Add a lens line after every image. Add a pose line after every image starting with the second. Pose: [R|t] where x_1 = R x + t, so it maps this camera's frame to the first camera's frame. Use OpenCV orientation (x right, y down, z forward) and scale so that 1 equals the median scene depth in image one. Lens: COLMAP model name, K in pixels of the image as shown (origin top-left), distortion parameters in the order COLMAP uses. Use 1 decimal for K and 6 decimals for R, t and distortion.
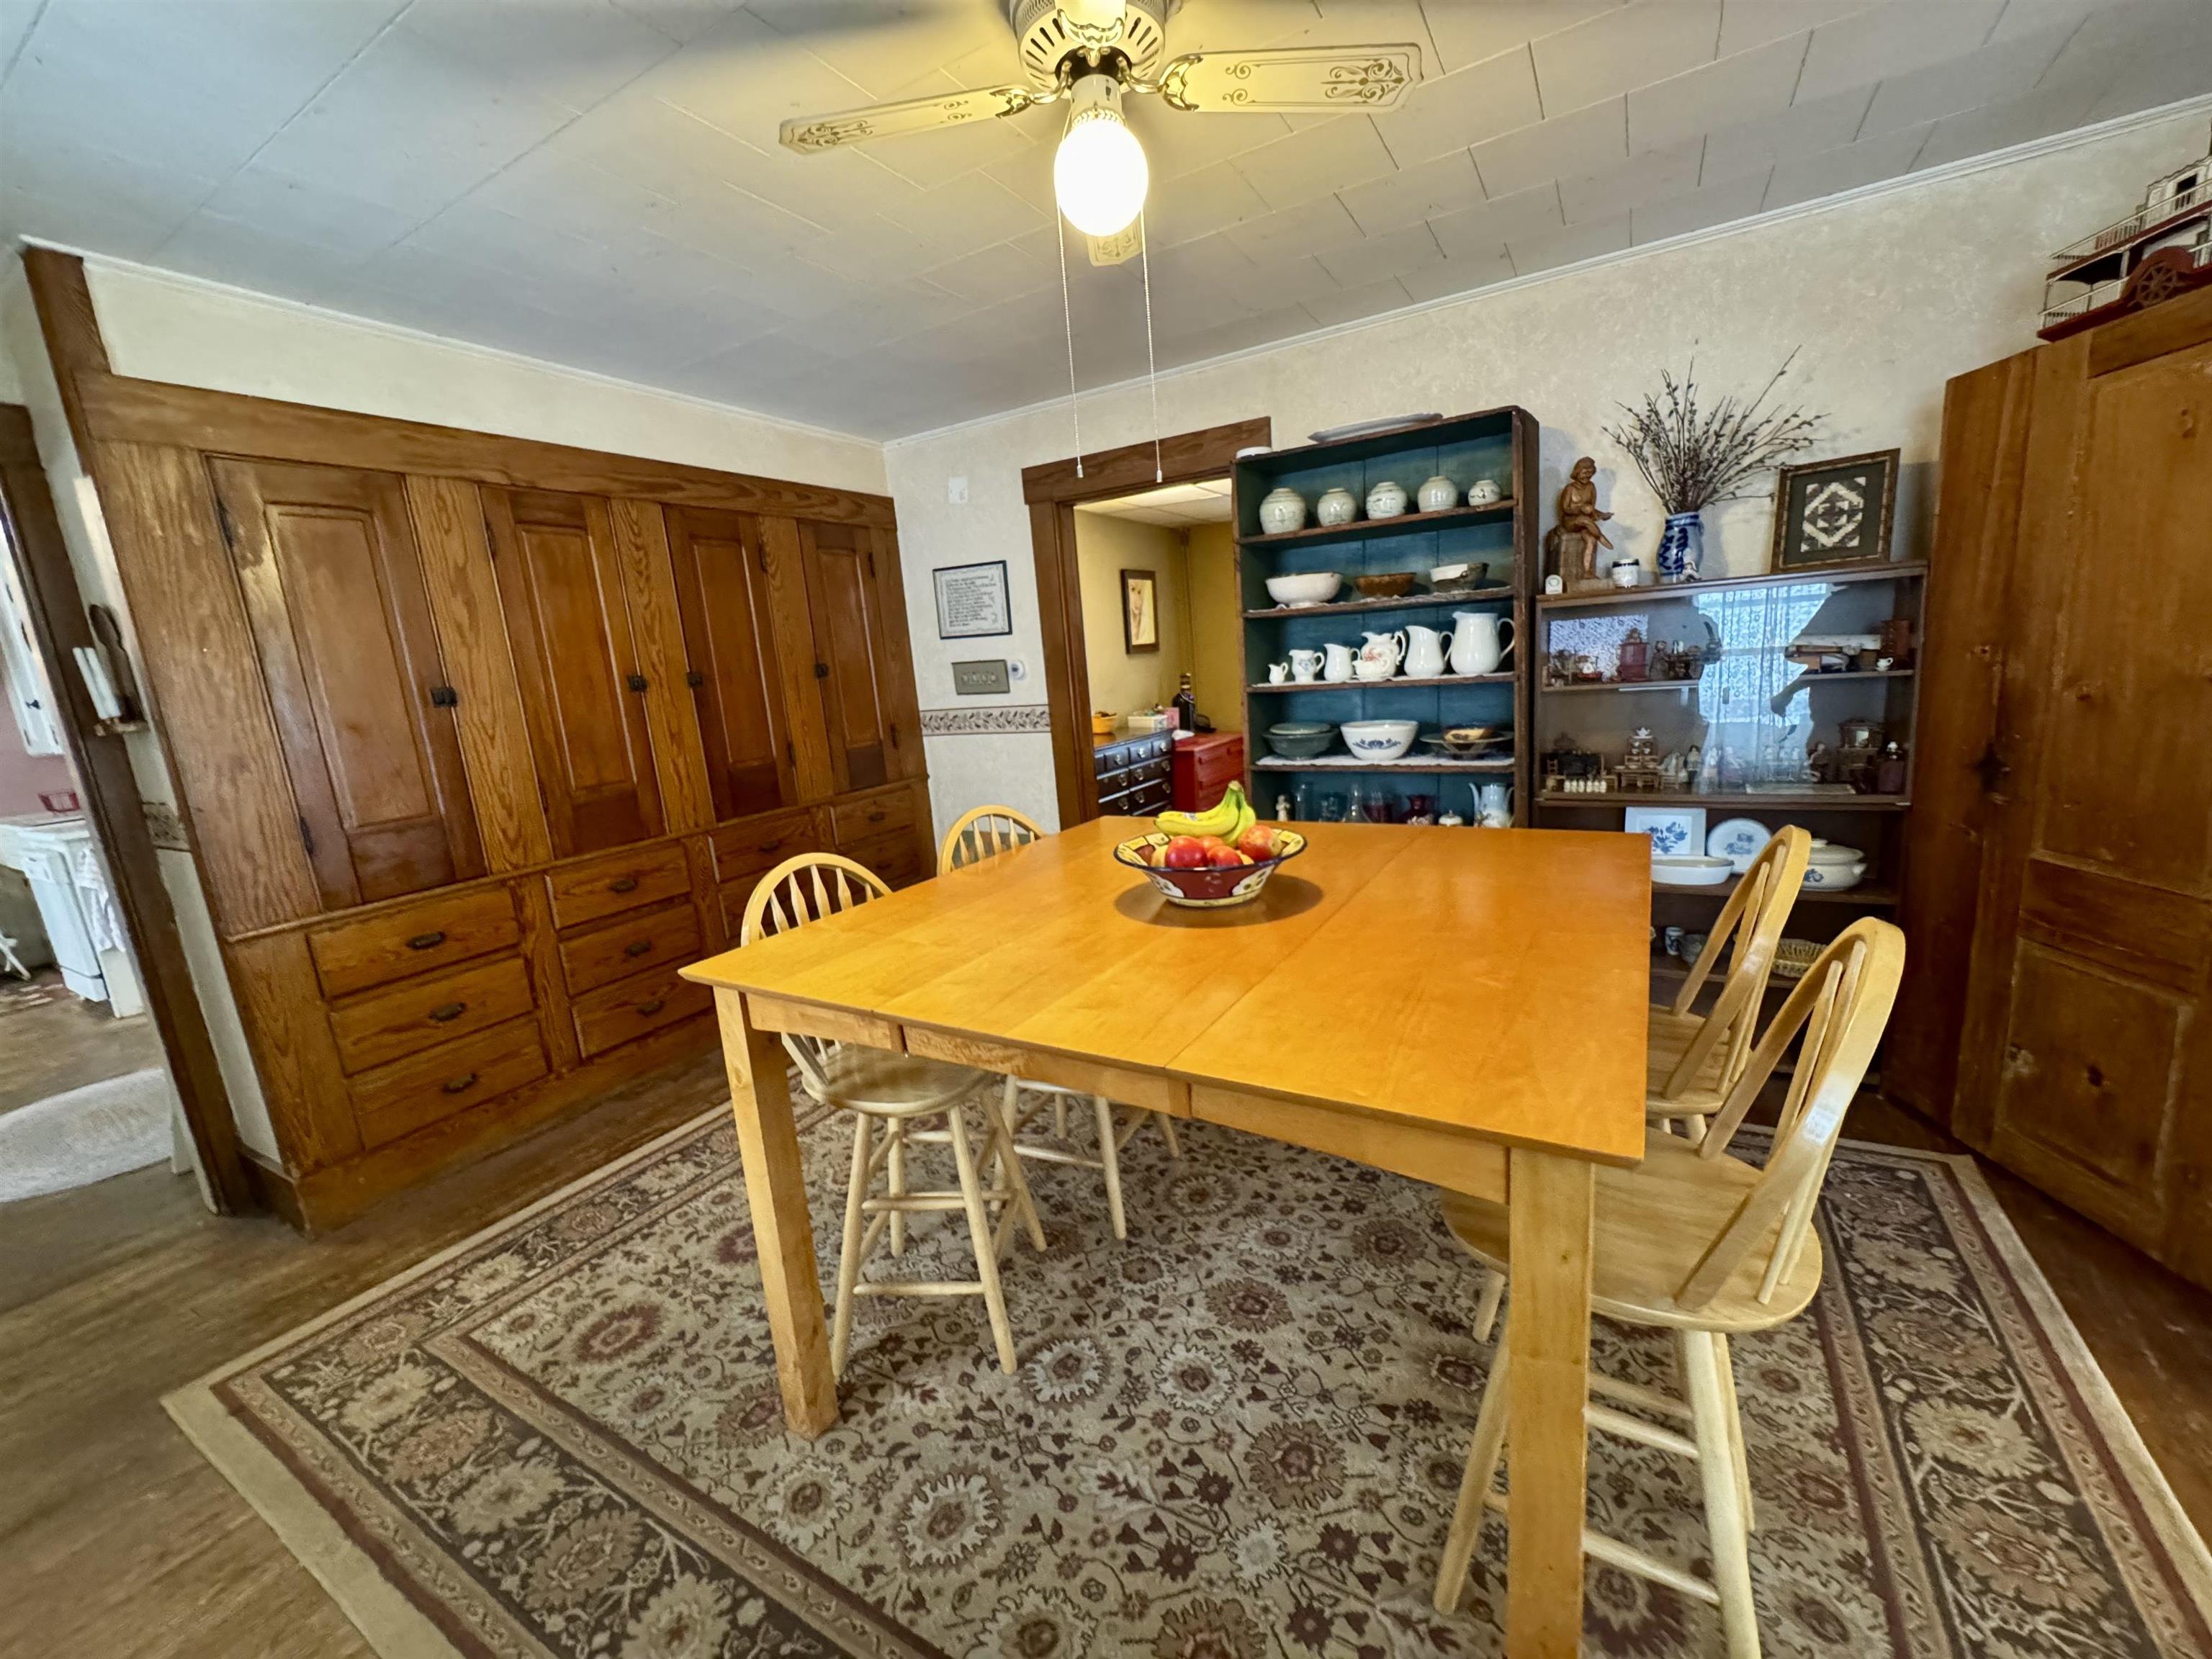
lens RADIAL K [[871.9, 0, 1117.0], [0, 871.9, 832.7], [0, 0, 1]] dist [-0.014173, 0.004732]
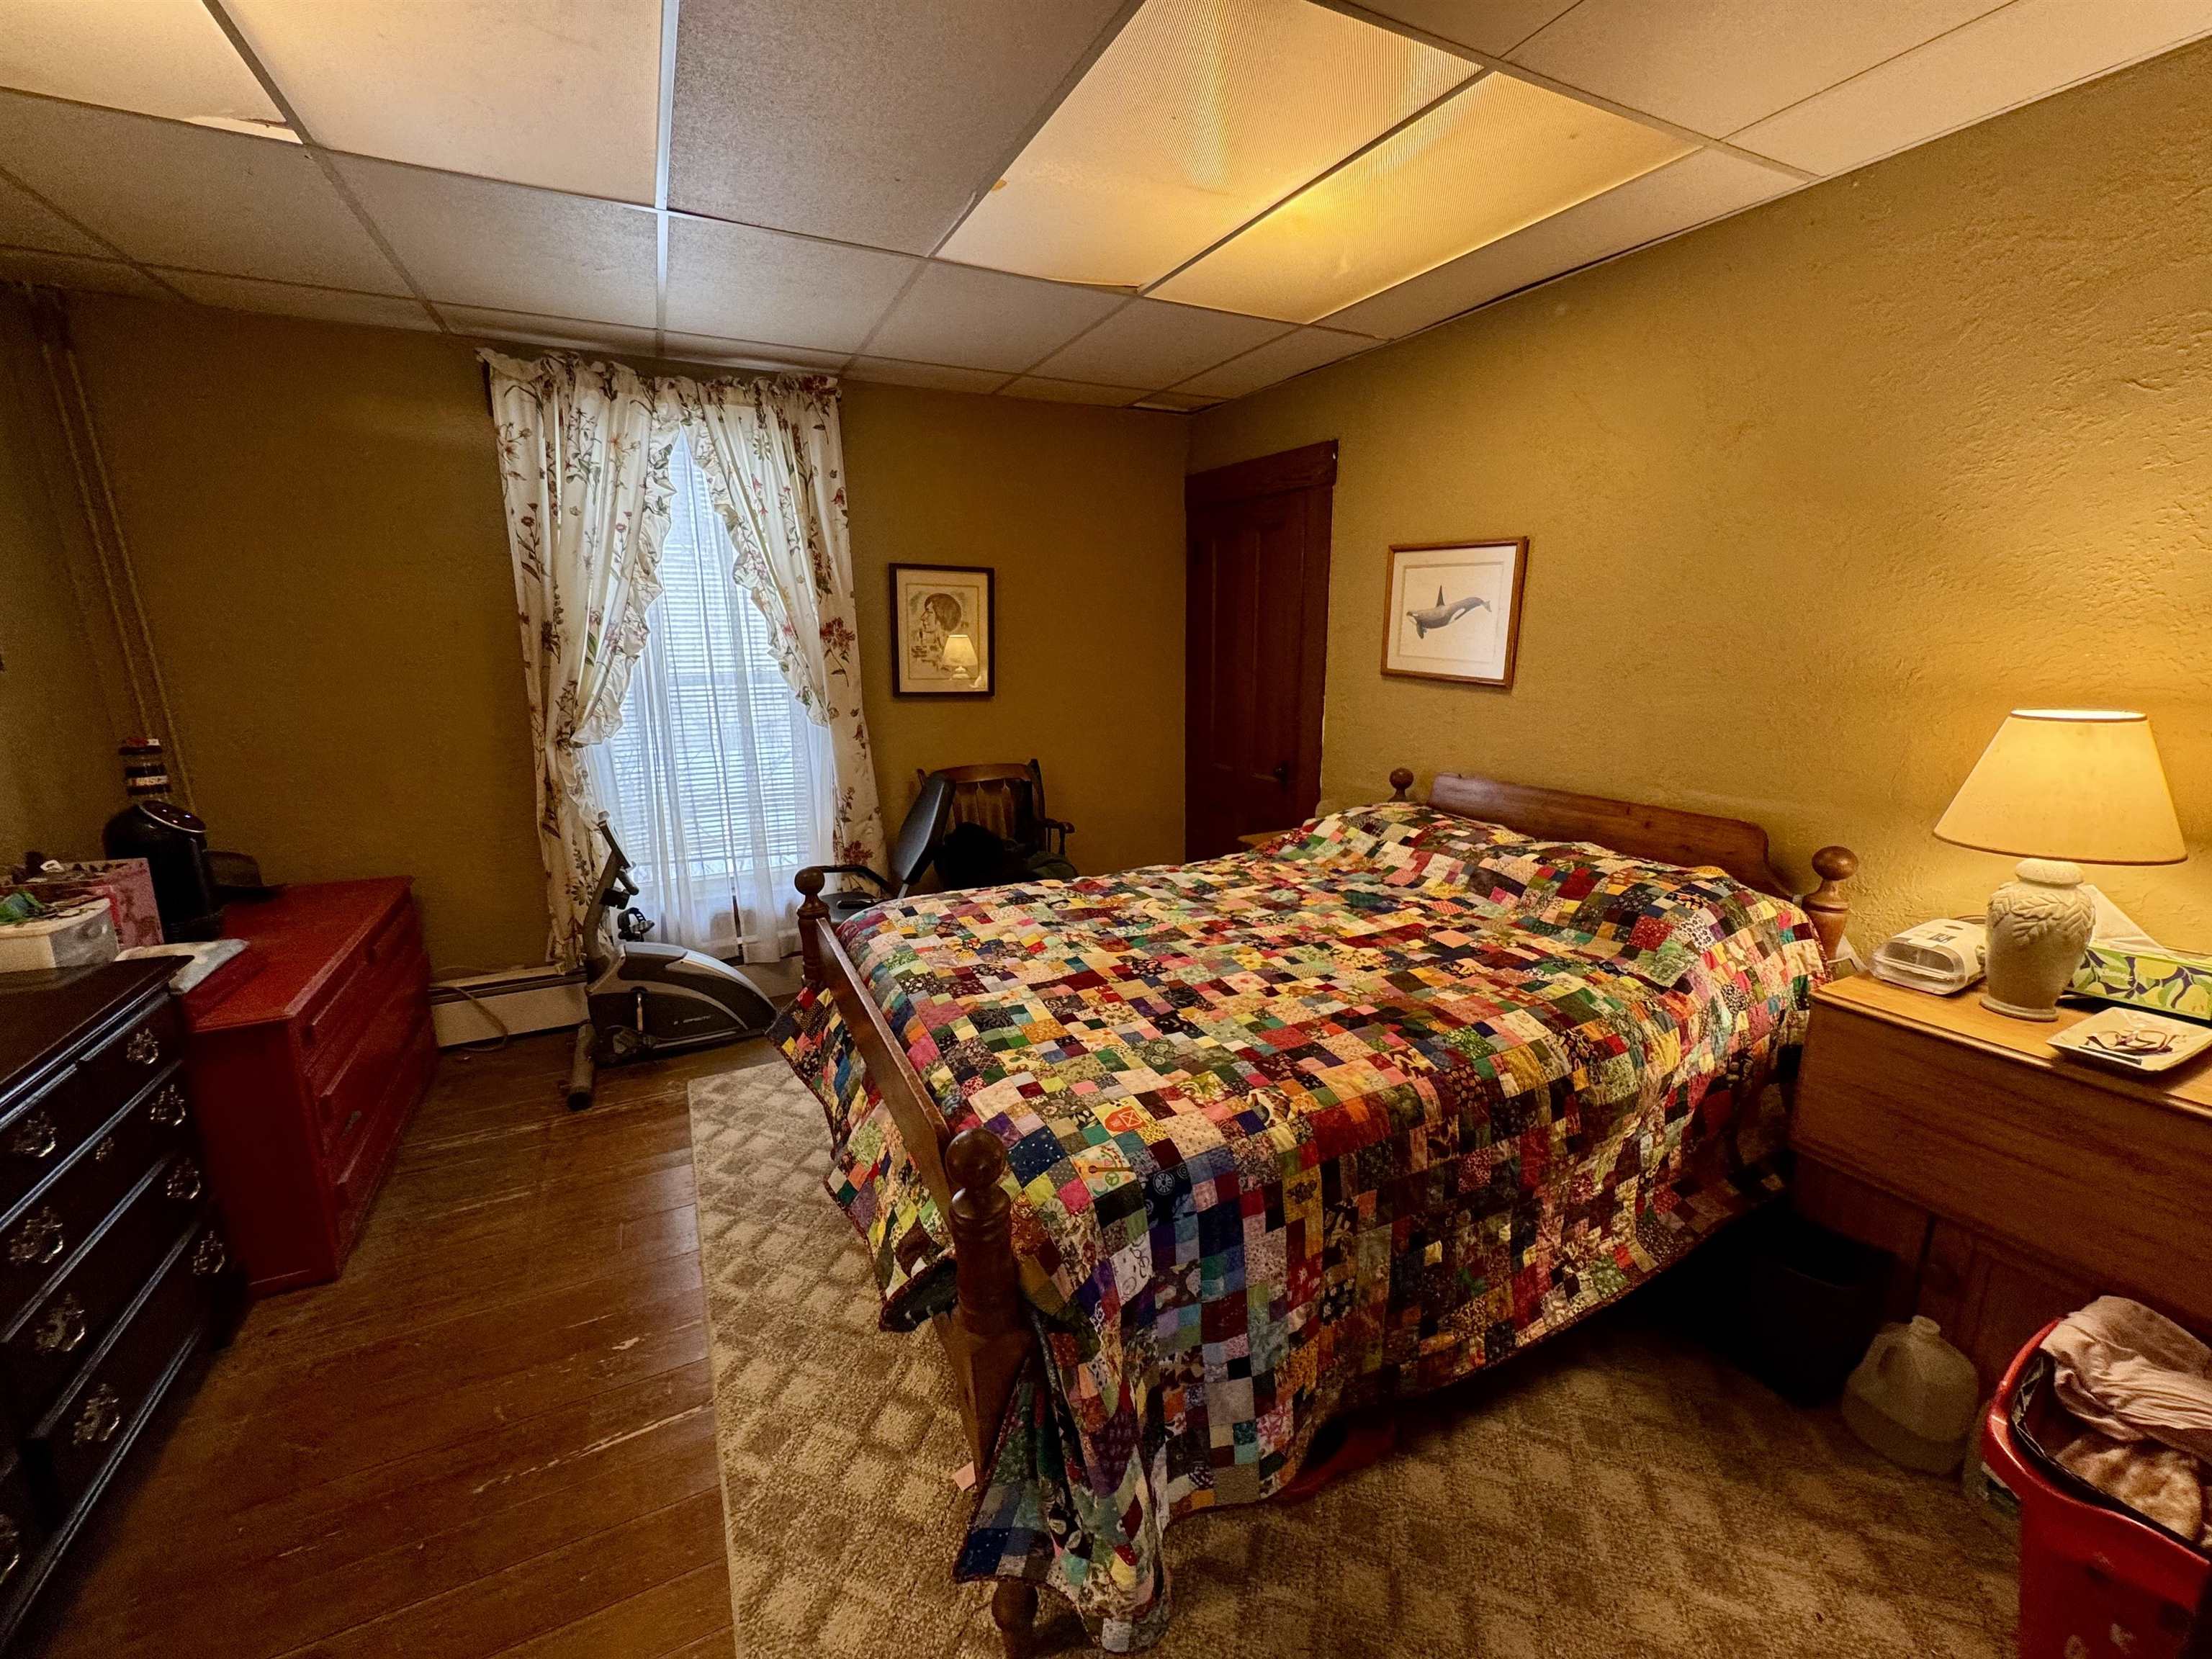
lens RADIAL K [[885.7, 0, 1108.8], [0, 885.7, 823.6], [0, 0, 1]] dist [-0.009396, 0.005184]
pose [[0.546565, -0.111680, 0.829936, -0.000760], [0.131738, 0.990194, 0.046487, -0.307770], [-0.826989, 0.083926, 0.555918, 1.334638]]
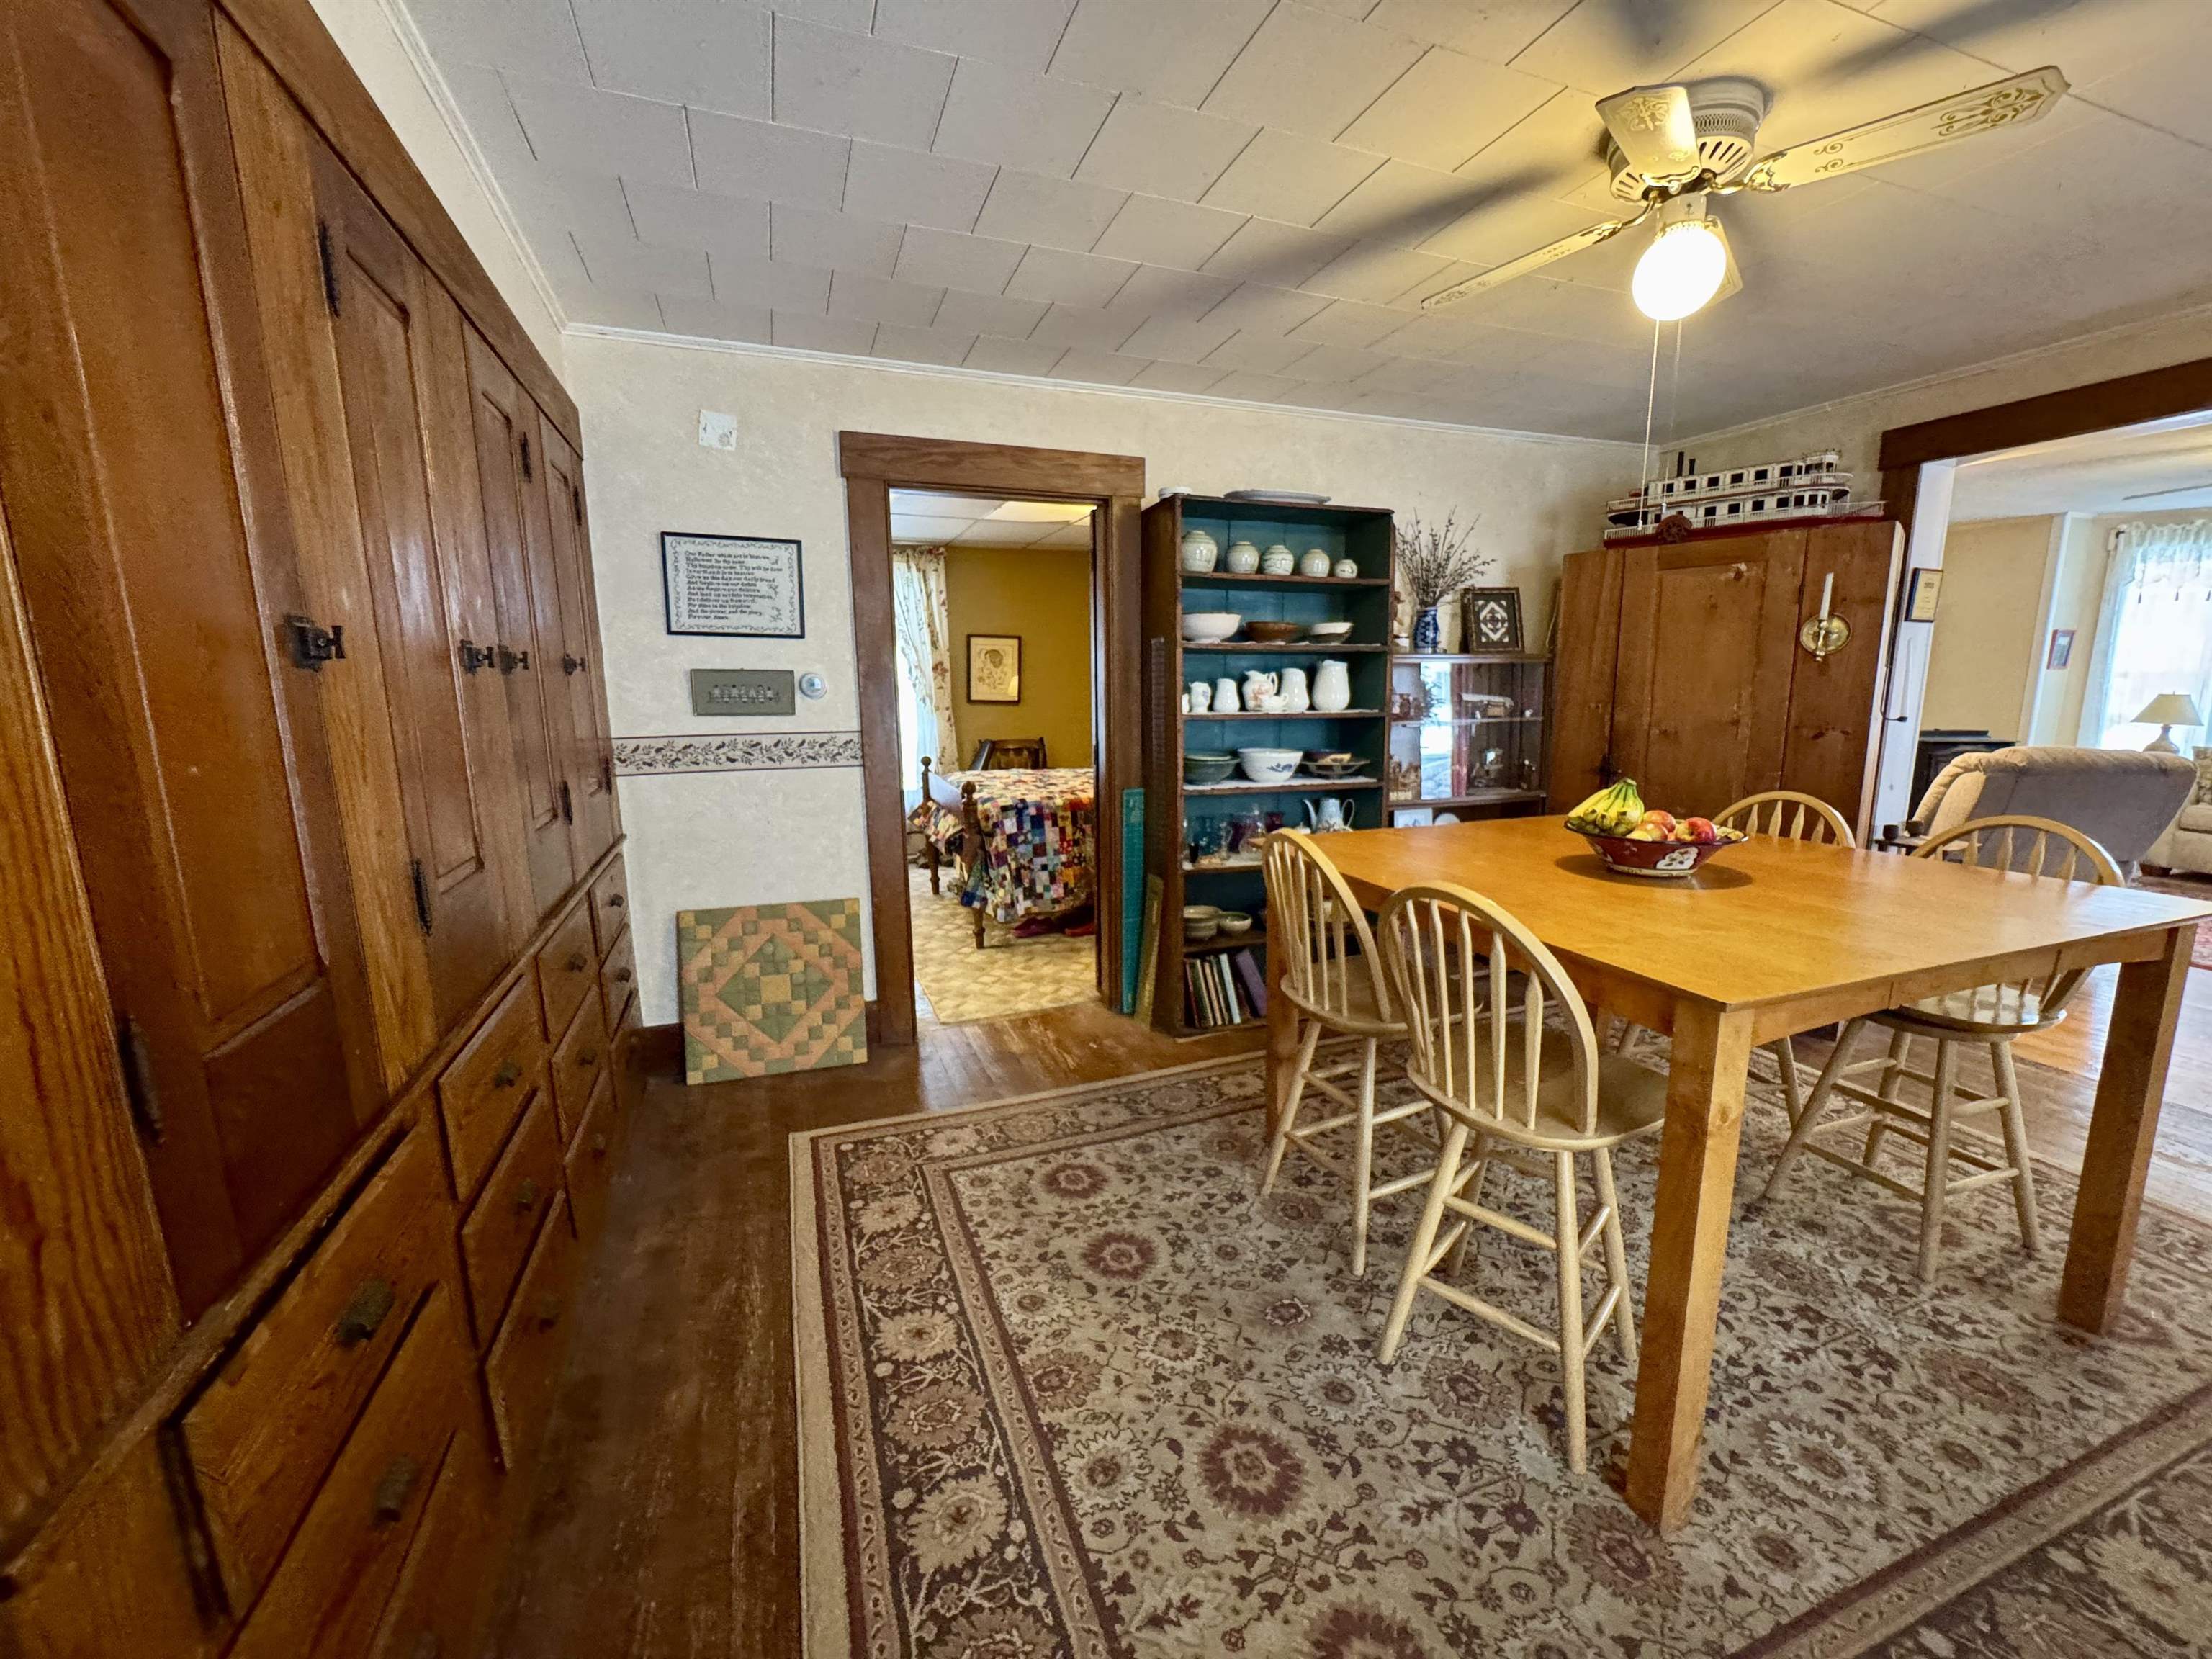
lens RADIAL K [[885.7, 0, 1108.8], [0, 885.7, 823.6], [0, 0, 1]] dist [-0.009396, 0.005184]
pose [[0.632506, -0.051560, 0.772837, -0.769111], [0.112637, 0.993298, -0.025916, -0.024767], [-0.766322, 0.103442, 0.634075, 0.451520]]
